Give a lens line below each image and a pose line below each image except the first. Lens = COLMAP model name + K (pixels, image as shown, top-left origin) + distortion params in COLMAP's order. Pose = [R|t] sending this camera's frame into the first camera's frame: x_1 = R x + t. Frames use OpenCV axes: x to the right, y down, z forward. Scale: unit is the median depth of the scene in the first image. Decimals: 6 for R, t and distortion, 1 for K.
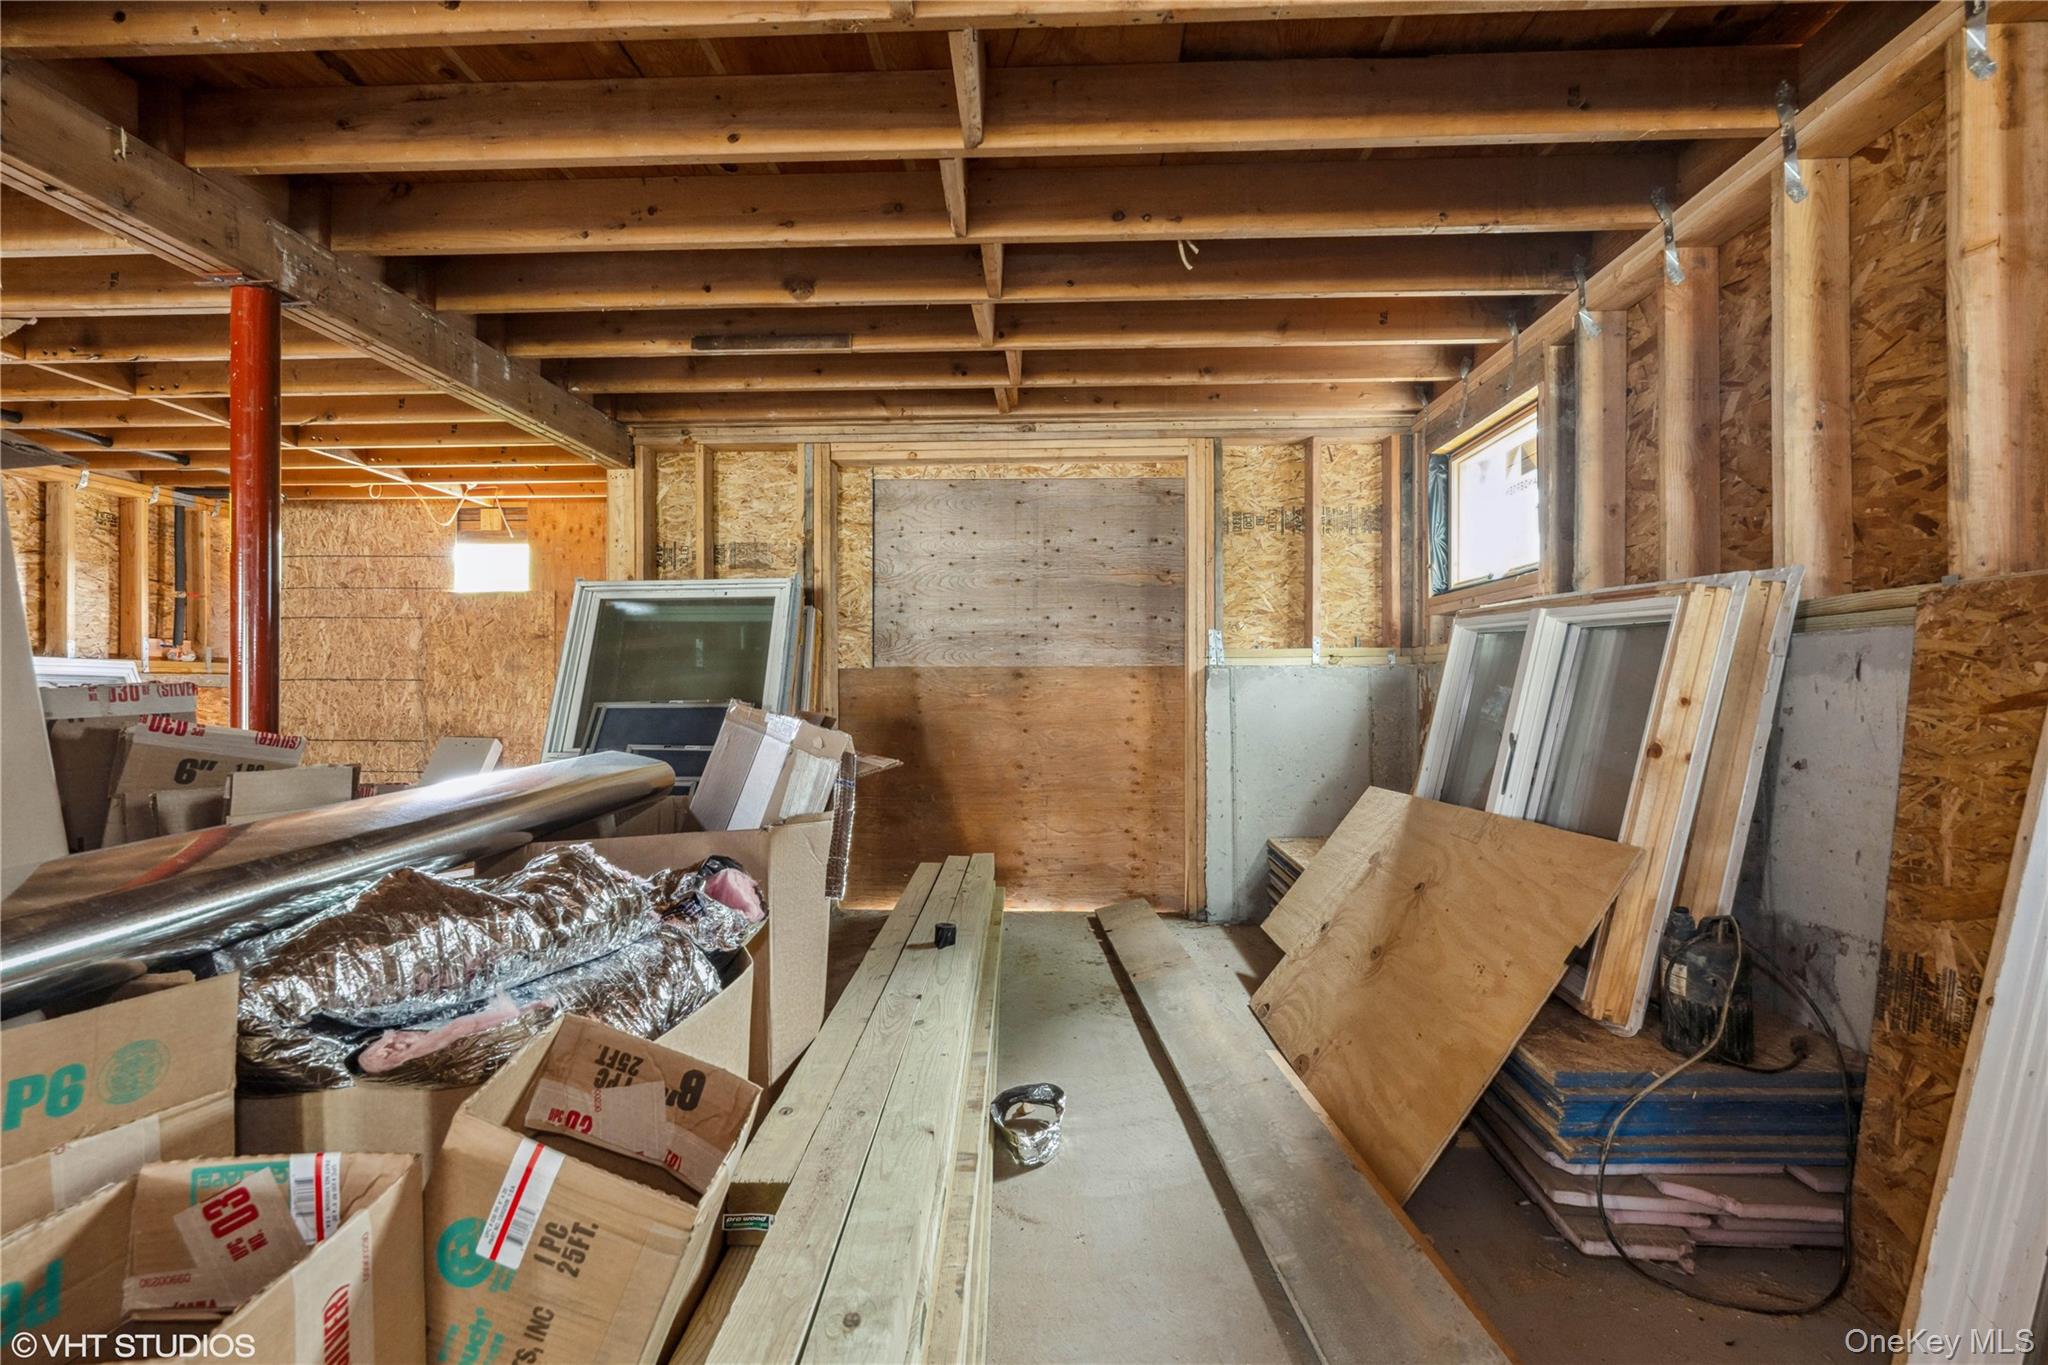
lens RADIAL K [[920.4, 0, 1029.2], [0, 920.4, 687.6], [0, 0, 1]] dist [0.001011, 0.000028]
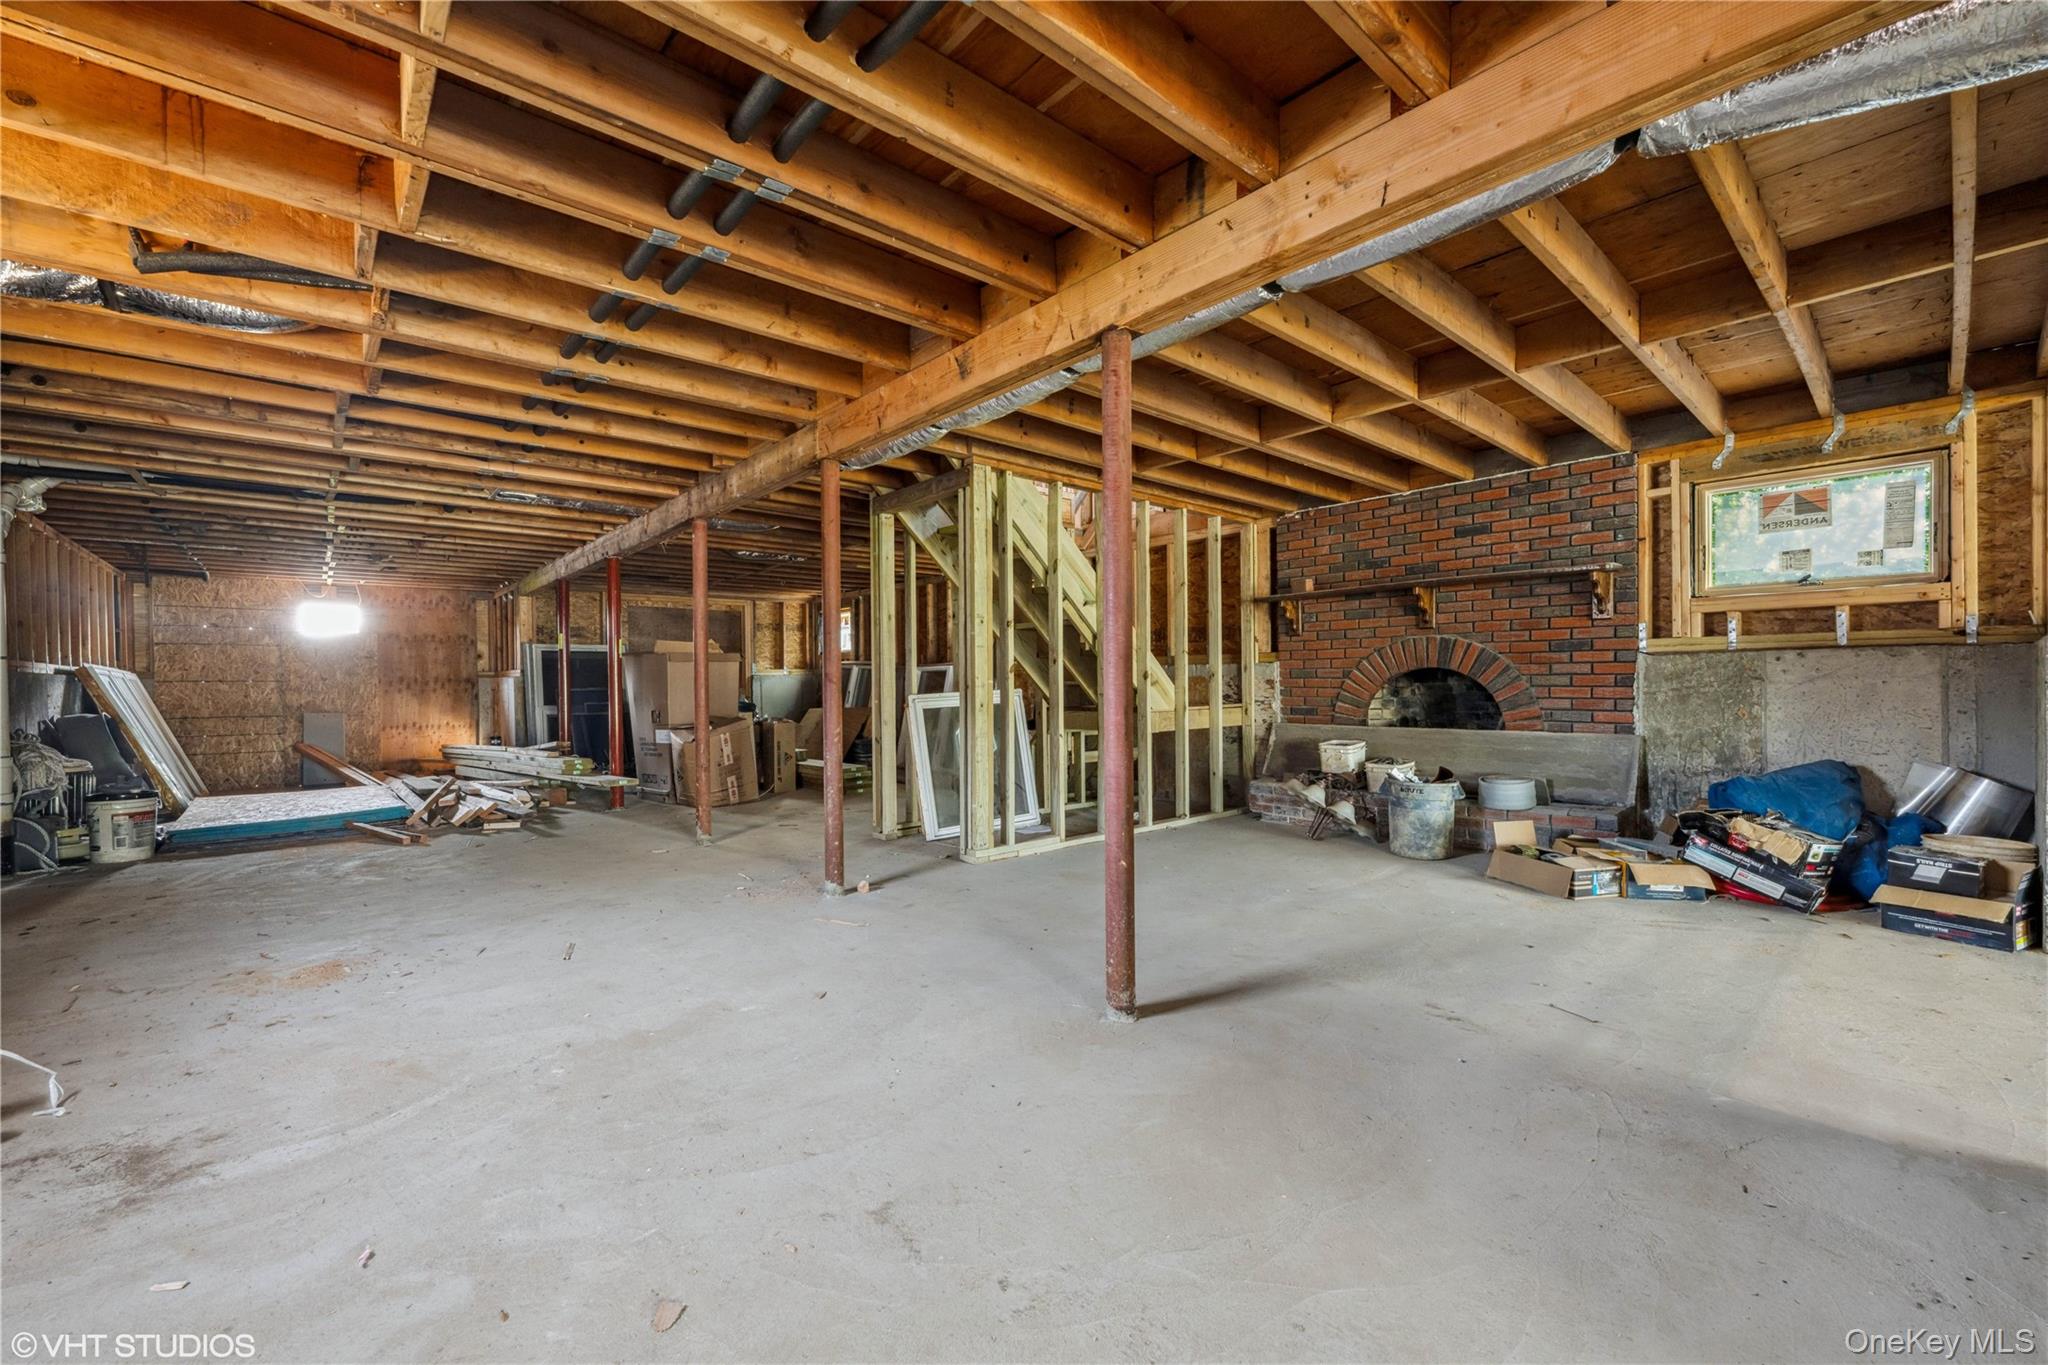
lens RADIAL K [[823.5, 0, 1027.2], [0, 823.5, 685.5], [0, 0, 1]] dist [0.000685, 0.000022]
pose [[0.718936, -0.011465, 0.694981, -1.033692], [0.005289, 0.999925, 0.011024, -0.013823], [-0.695056, -0.004250, 0.718943, -1.577080]]
